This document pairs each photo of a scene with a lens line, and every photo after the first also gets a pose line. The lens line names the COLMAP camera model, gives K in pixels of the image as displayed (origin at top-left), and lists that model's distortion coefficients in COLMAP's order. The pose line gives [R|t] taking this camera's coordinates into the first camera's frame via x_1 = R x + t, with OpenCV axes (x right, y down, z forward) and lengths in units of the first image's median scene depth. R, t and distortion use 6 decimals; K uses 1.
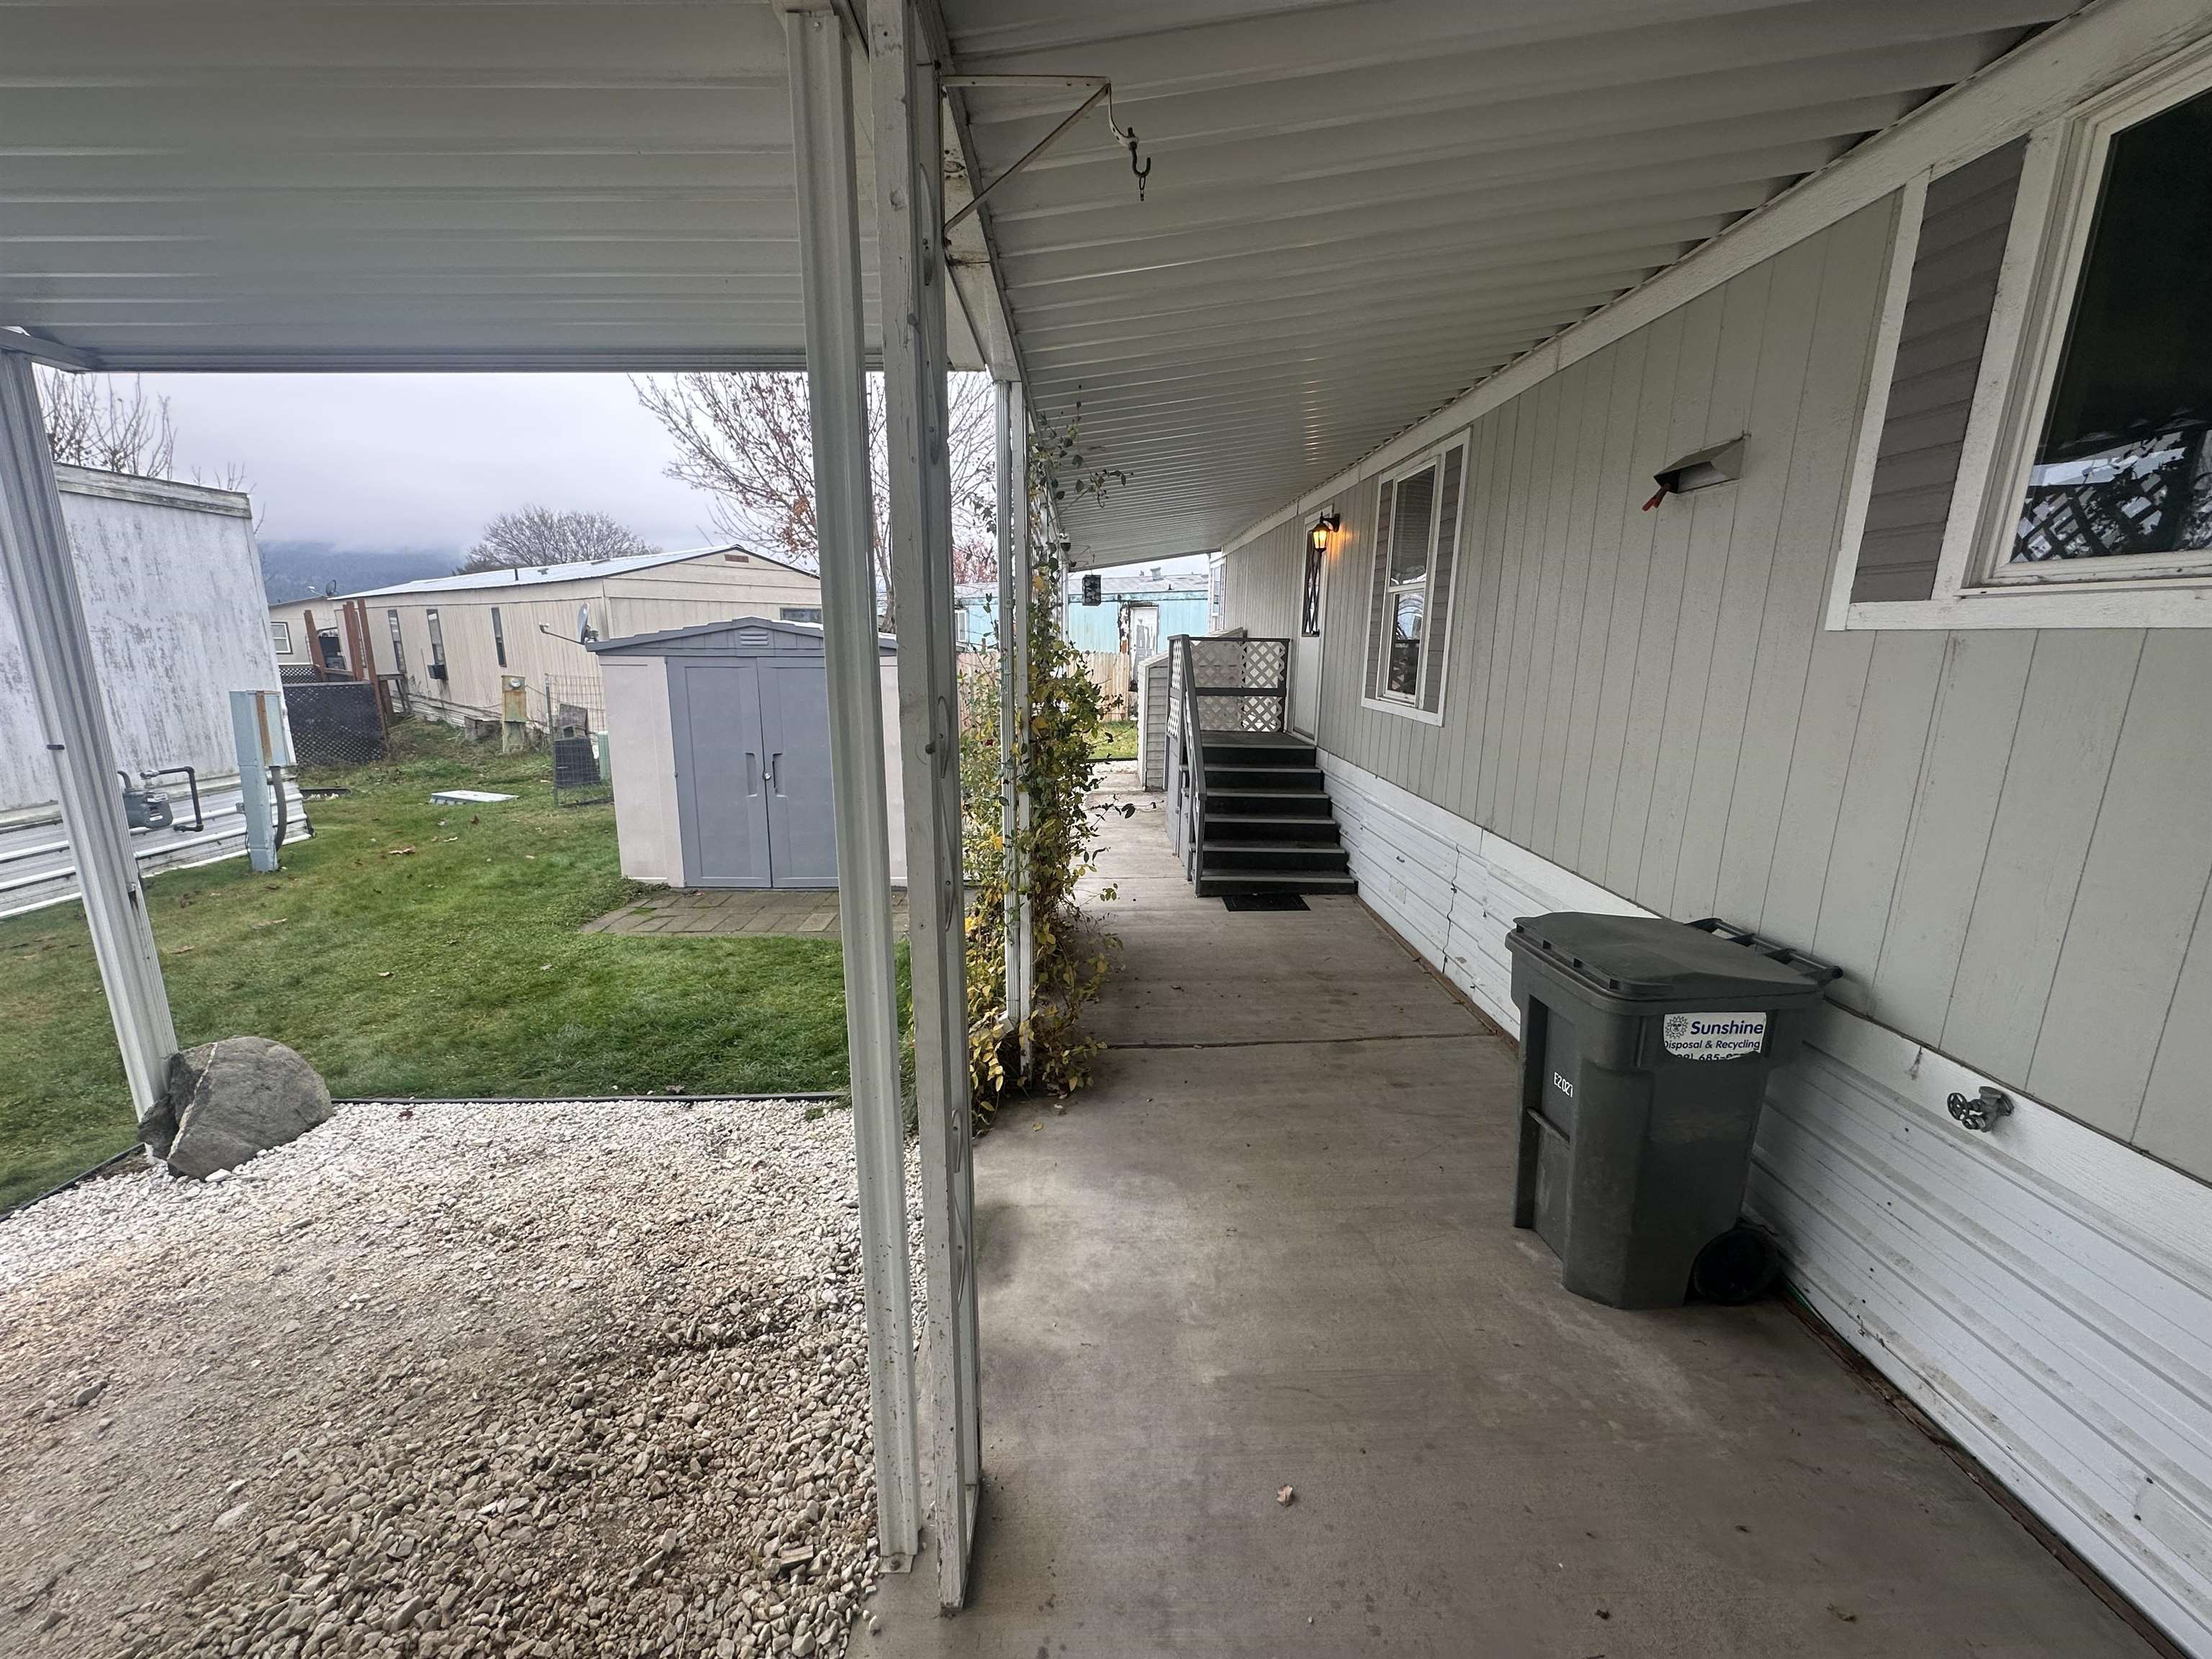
lens RADIAL K [[880.0, 0, 1106.0], [0, 880.0, 829.5], [0, 0, 1]] dist [0.000498, 0.000109]
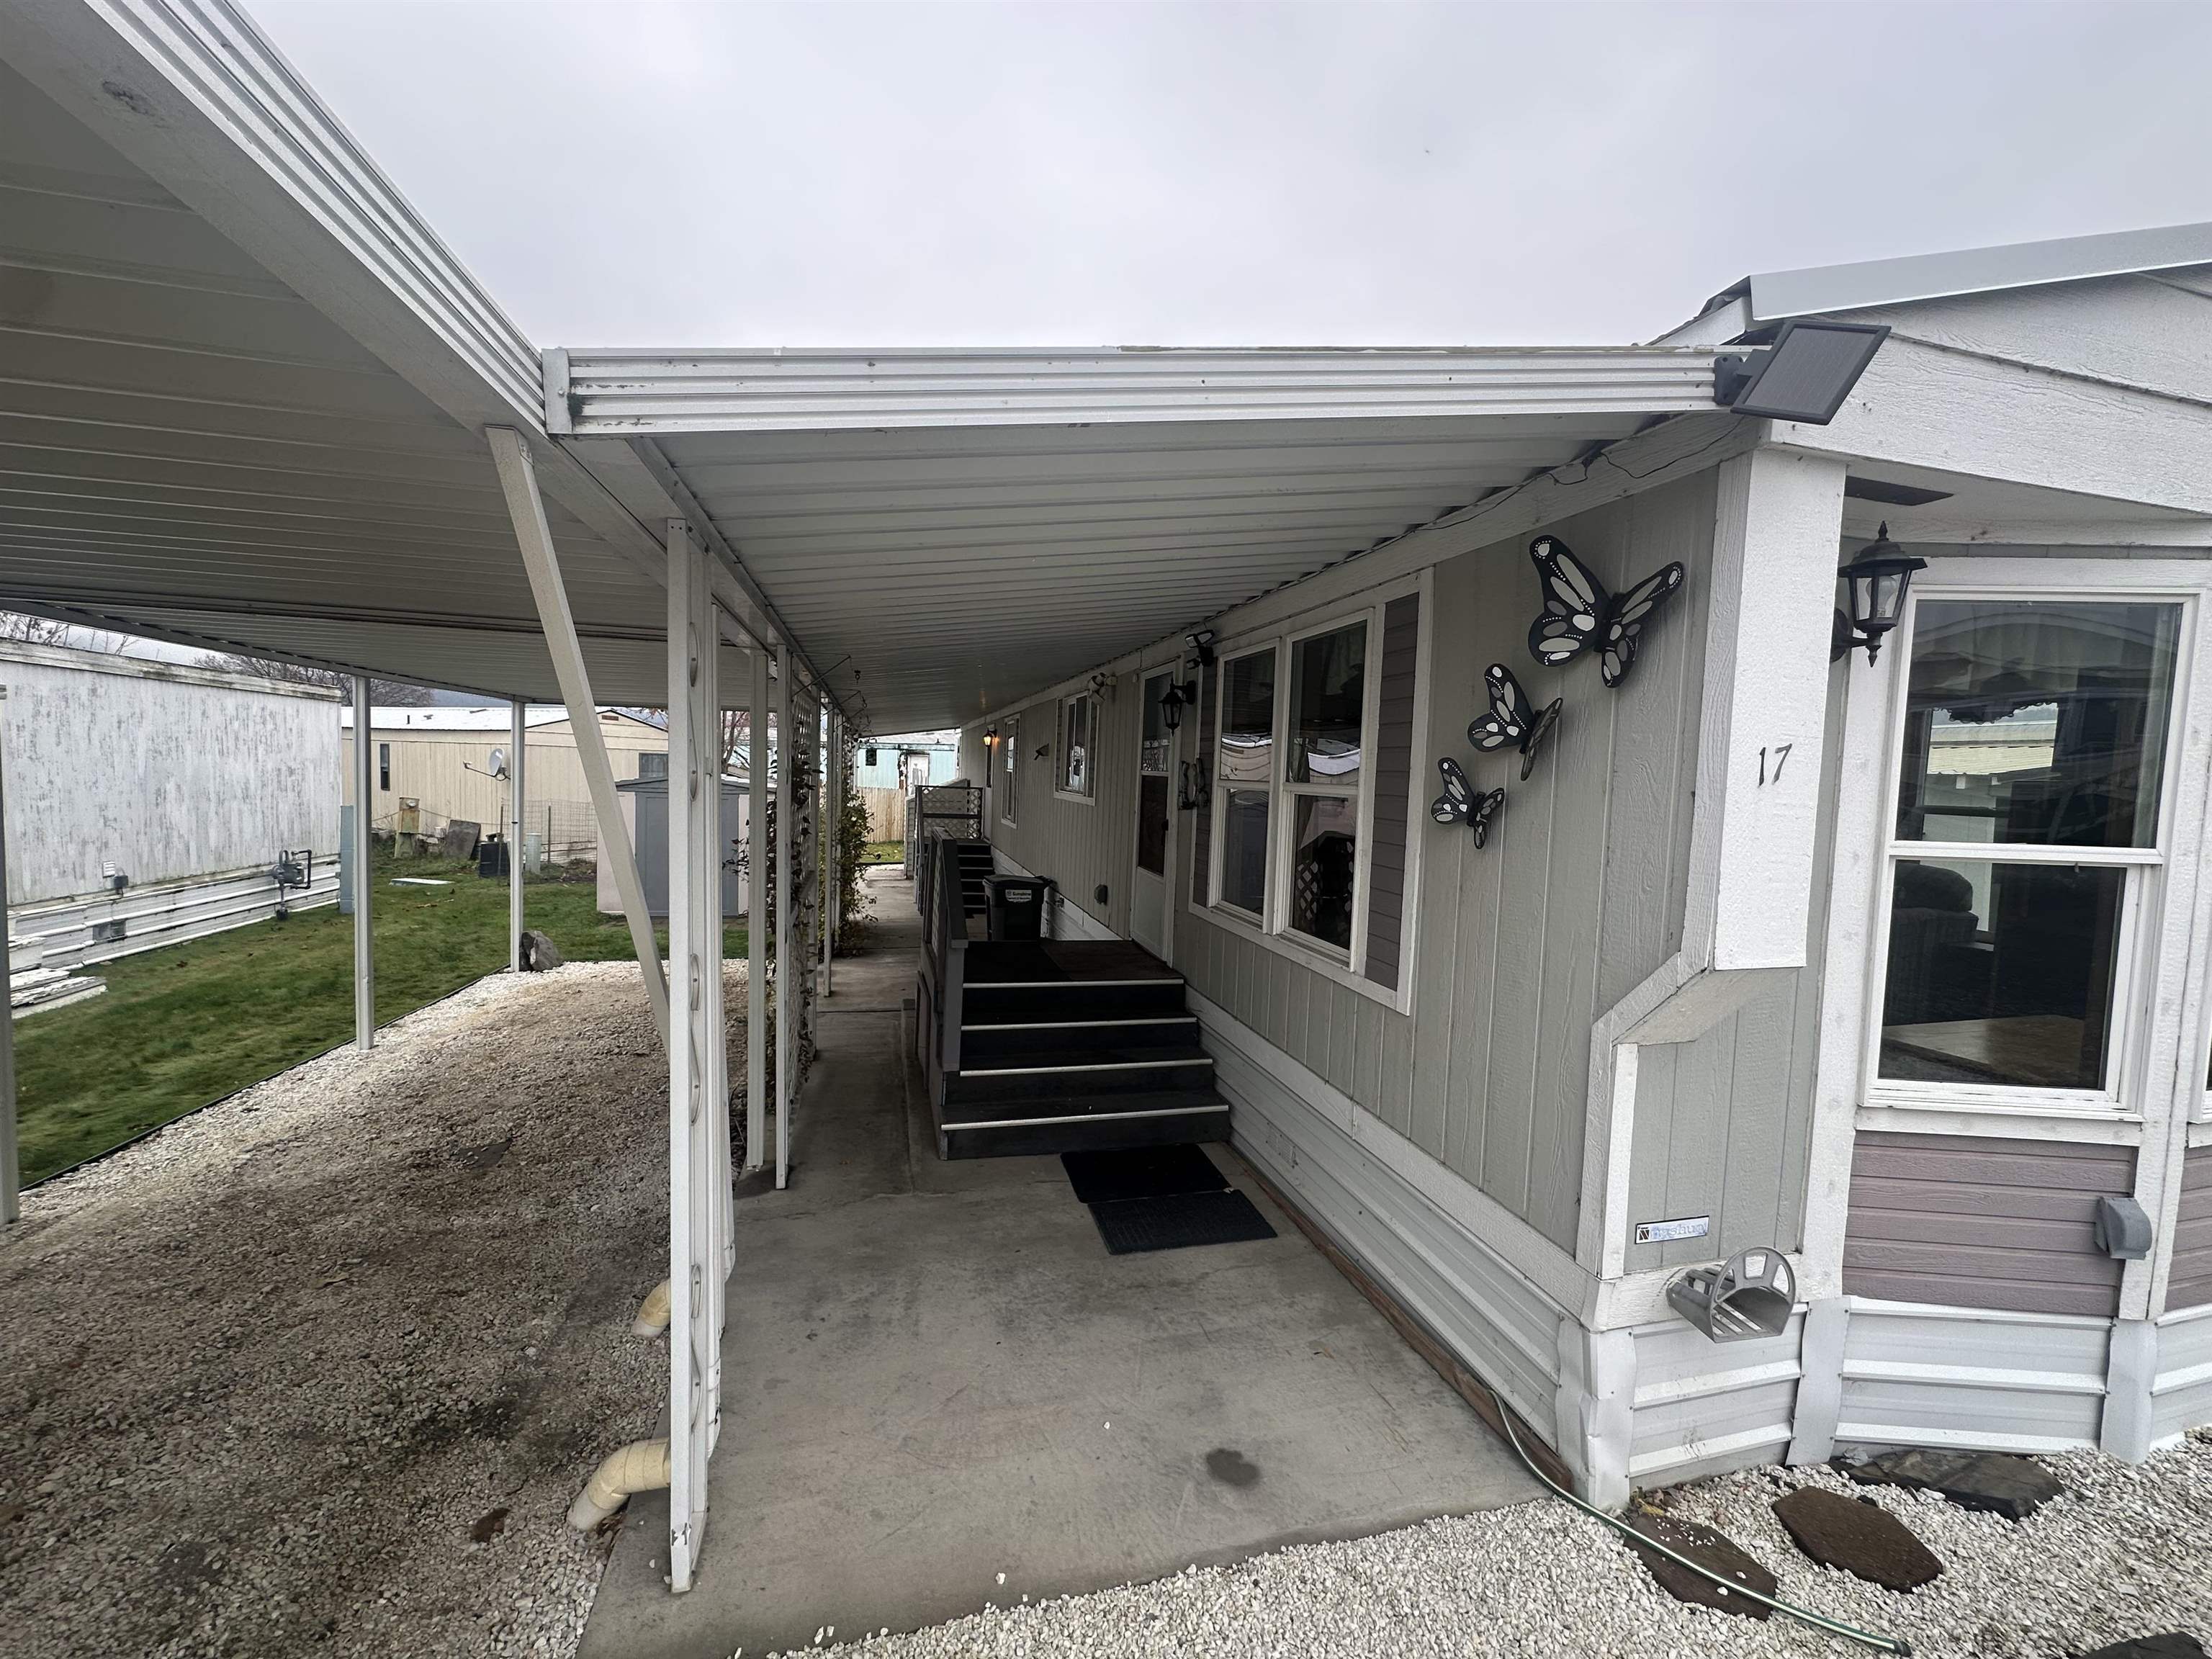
lens RADIAL K [[880.0, 0, 1106.0], [0, 880.0, 829.5], [0, 0, 1]] dist [0.000498, 0.000109]
pose [[0.972773, 0.012200, 0.231440, 0.038007], [0.022361, 0.989014, -0.146119, 0.146459], [-0.230680, 0.147316, 0.961813, -0.834708]]
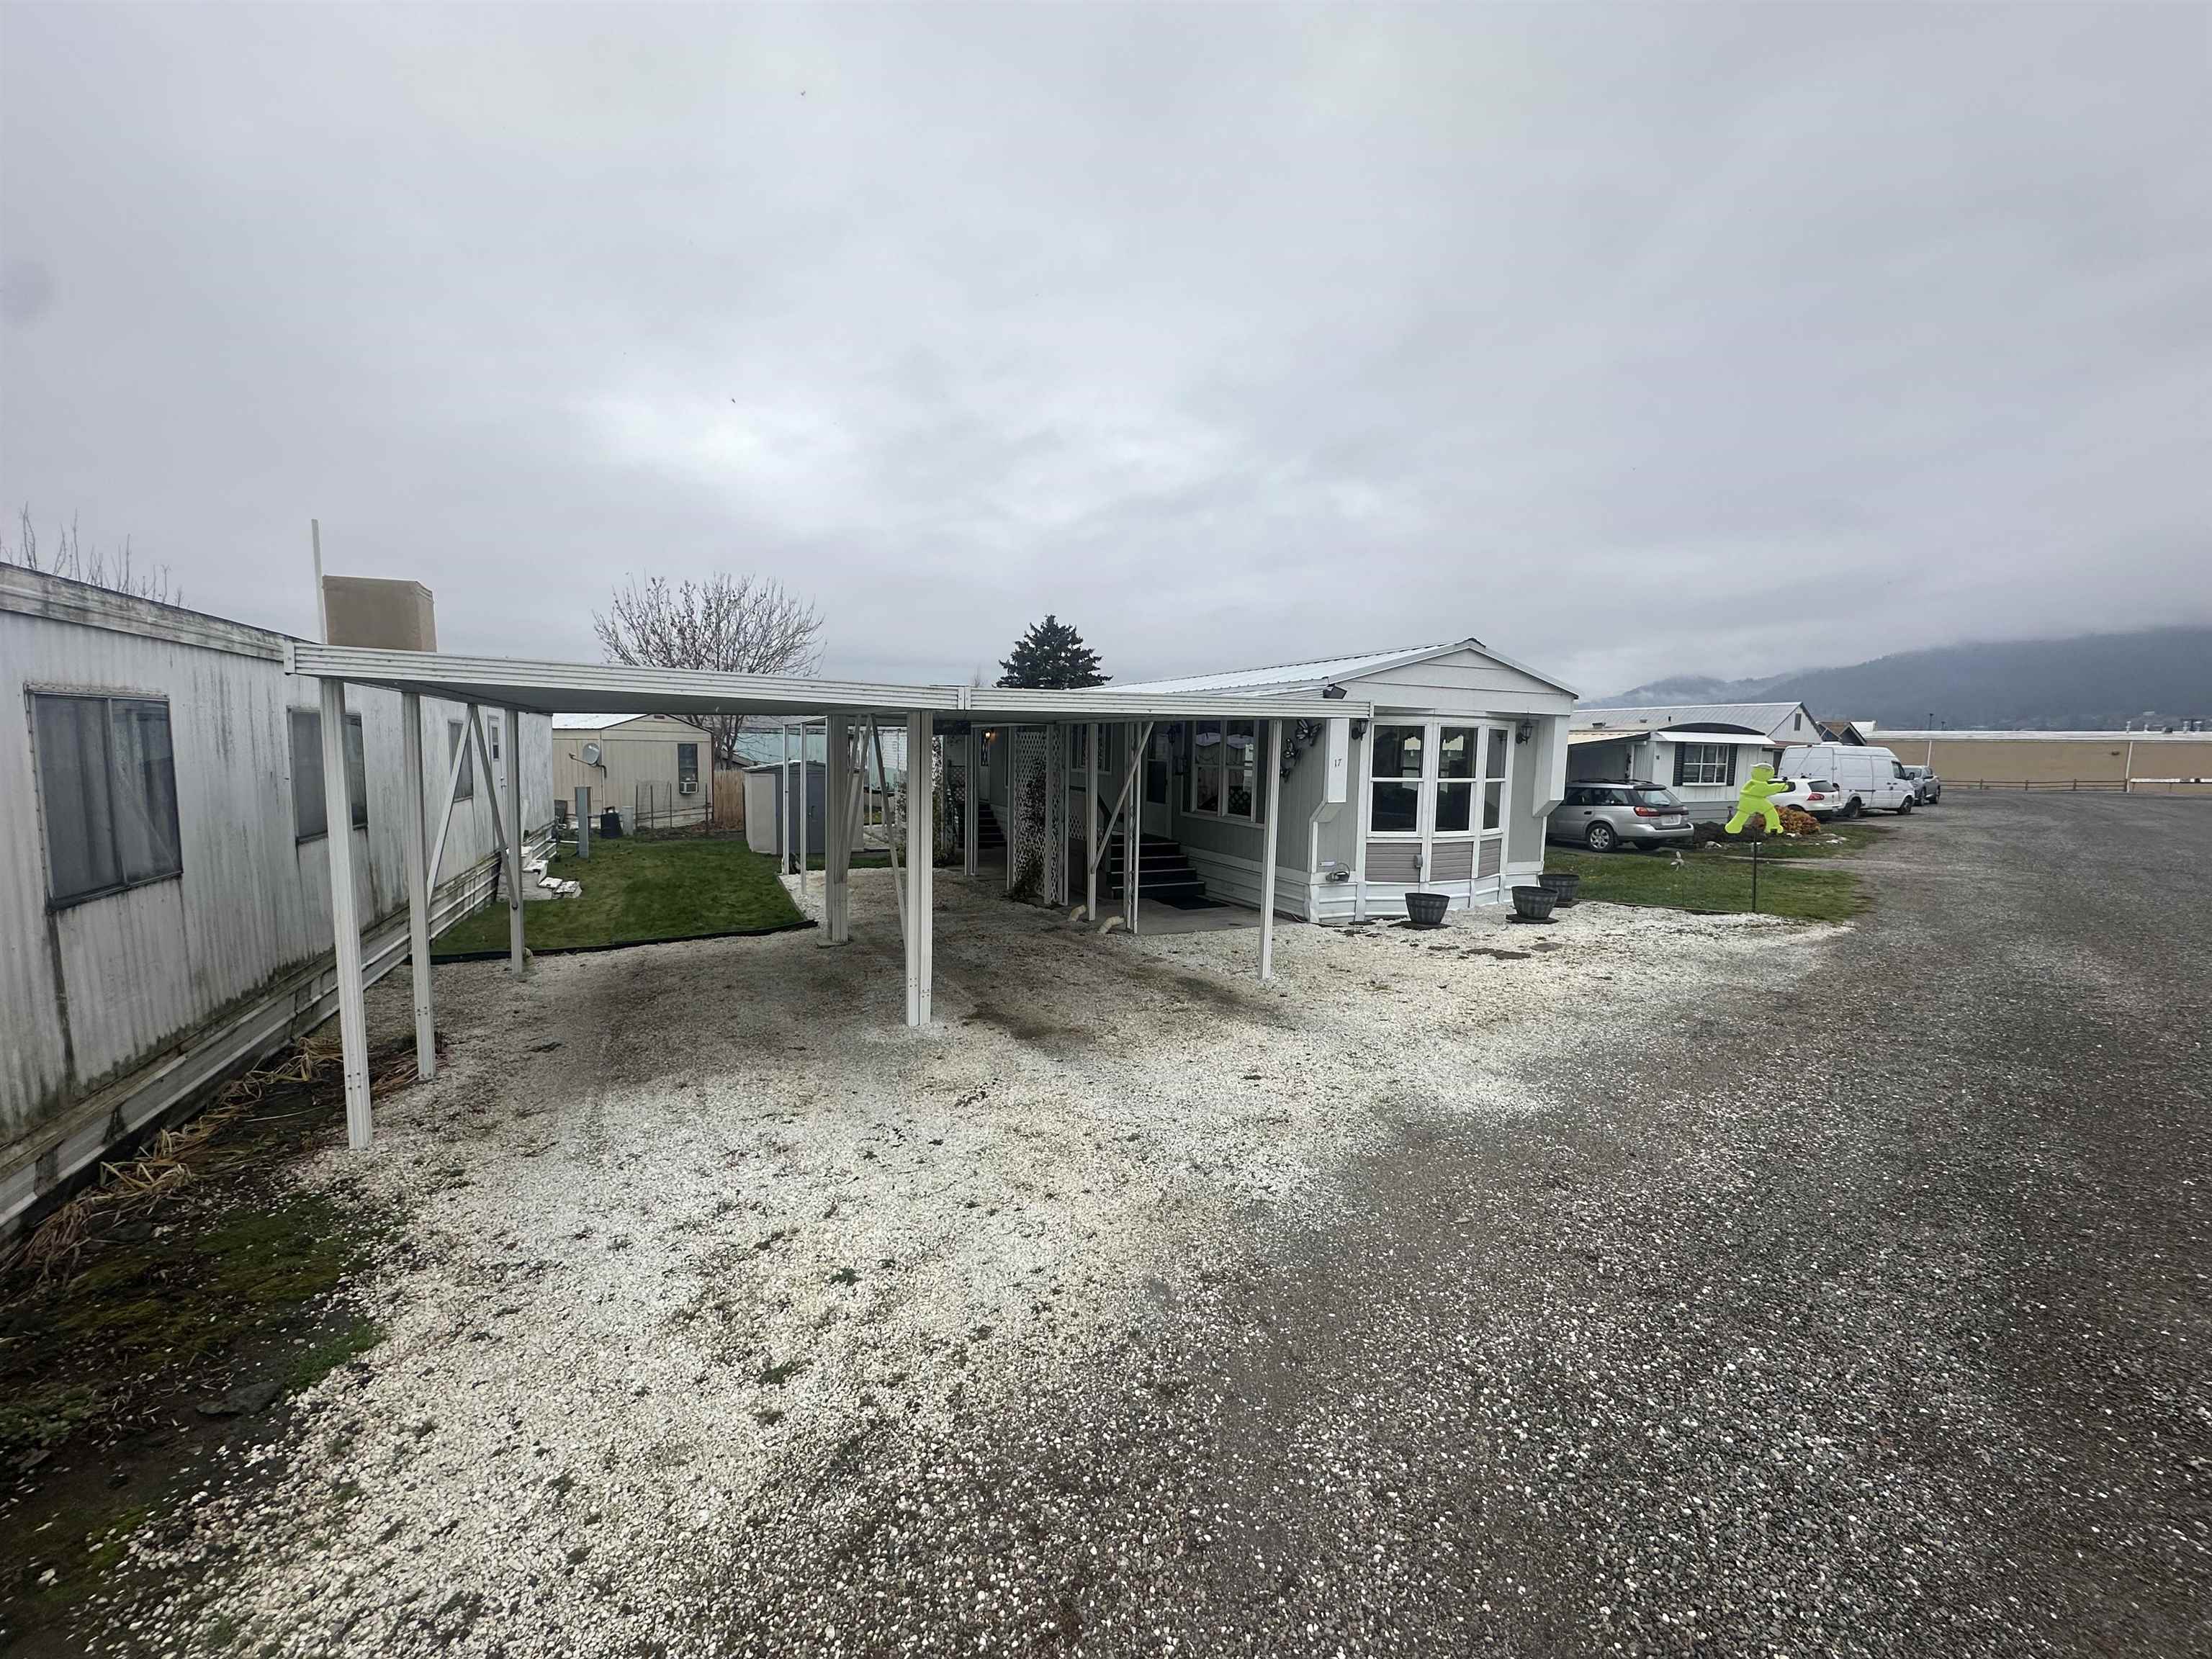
lens RADIAL K [[880.0, 0, 1106.0], [0, 880.0, 829.5], [0, 0, 1]] dist [0.000498, 0.000109]
pose [[0.909560, -0.032440, 0.414306, -0.577247], [0.080505, 0.991818, -0.099079, 0.295505], [-0.407701, 0.123472, 0.904729, -1.670432]]
